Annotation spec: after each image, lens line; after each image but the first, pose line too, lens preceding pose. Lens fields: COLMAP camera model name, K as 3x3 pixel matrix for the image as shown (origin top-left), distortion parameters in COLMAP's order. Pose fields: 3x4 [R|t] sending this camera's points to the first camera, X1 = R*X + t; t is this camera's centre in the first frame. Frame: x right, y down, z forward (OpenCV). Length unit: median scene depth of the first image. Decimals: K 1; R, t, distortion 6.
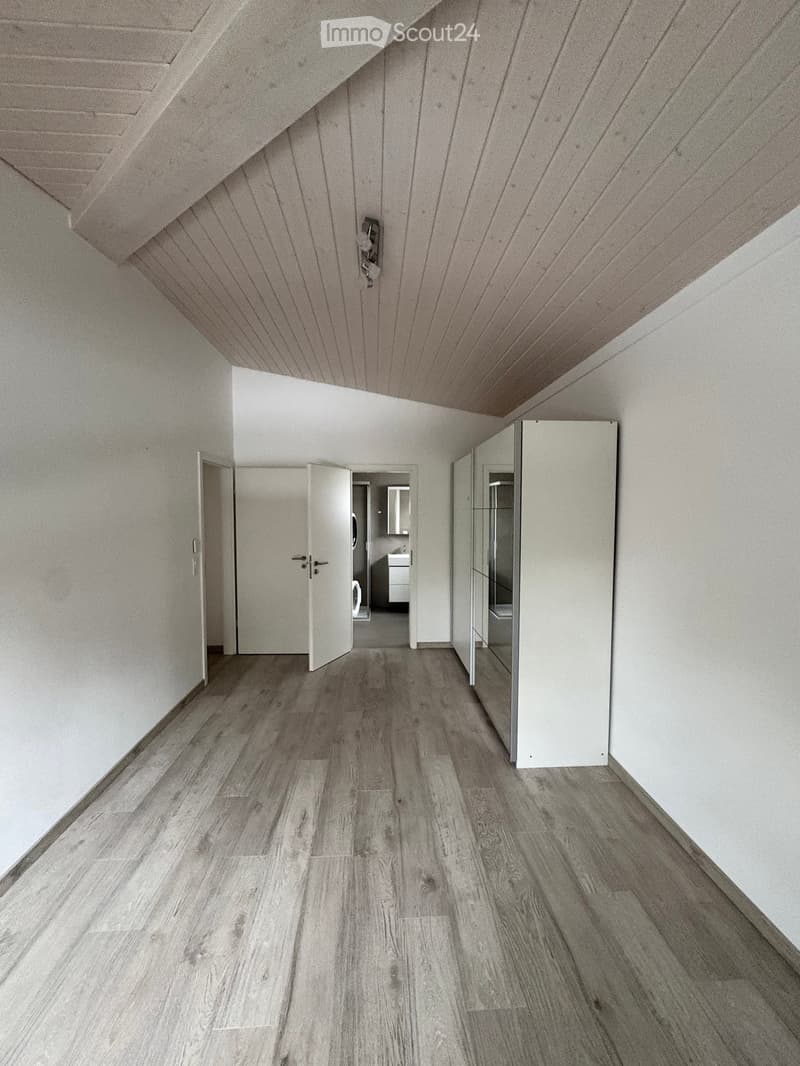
lens RADIAL K [[423.0, 0, 404.3], [0, 423.0, 530.4], [0, 0, 1]] dist [0.001698, 0.000206]
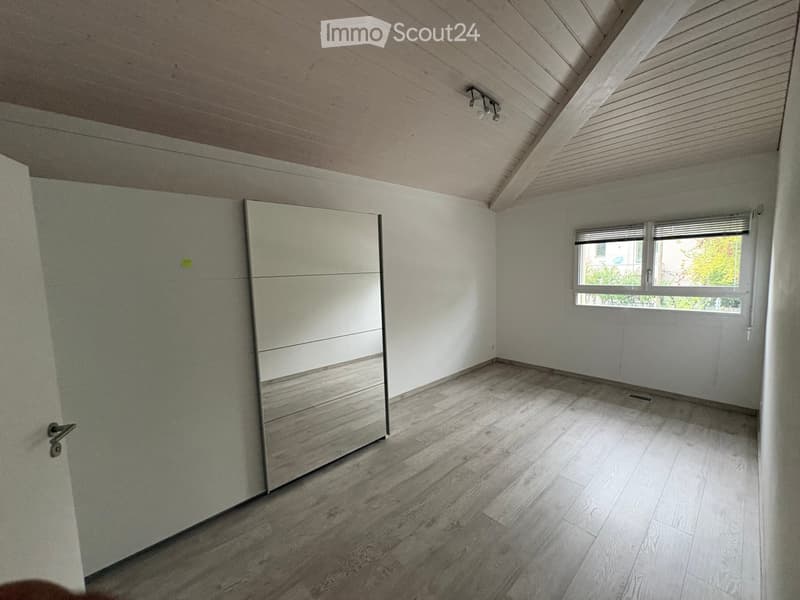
lens RADIAL K [[317.5, 0, 401.7], [0, 317.5, 299.3], [0, 0, 1]] dist [0.001698, 0.000206]
pose [[-0.622201, -0.057836, 0.780718, -0.723695], [0.064501, 0.990089, 0.124751, -0.098994], [-0.780196, 0.127977, -0.612304, 1.777304]]
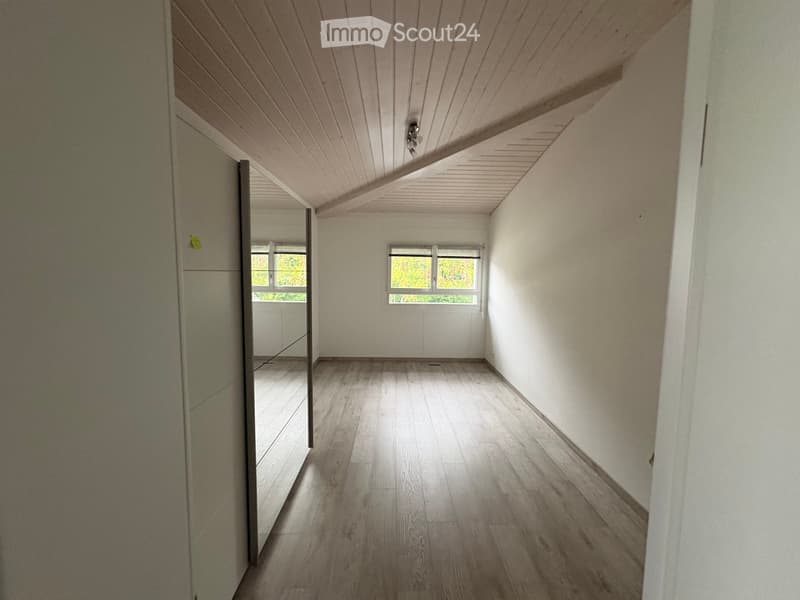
lens RADIAL K [[317.5, 0, 396.5], [0, 317.5, 300.4], [0, 0, 1]] dist [0.001698, 0.000206]
pose [[-0.998051, -0.023138, 0.057950, -0.091917], [-0.015247, 0.990987, 0.133091, -0.107495], [-0.060507, 0.131948, -0.989408, 2.185322]]
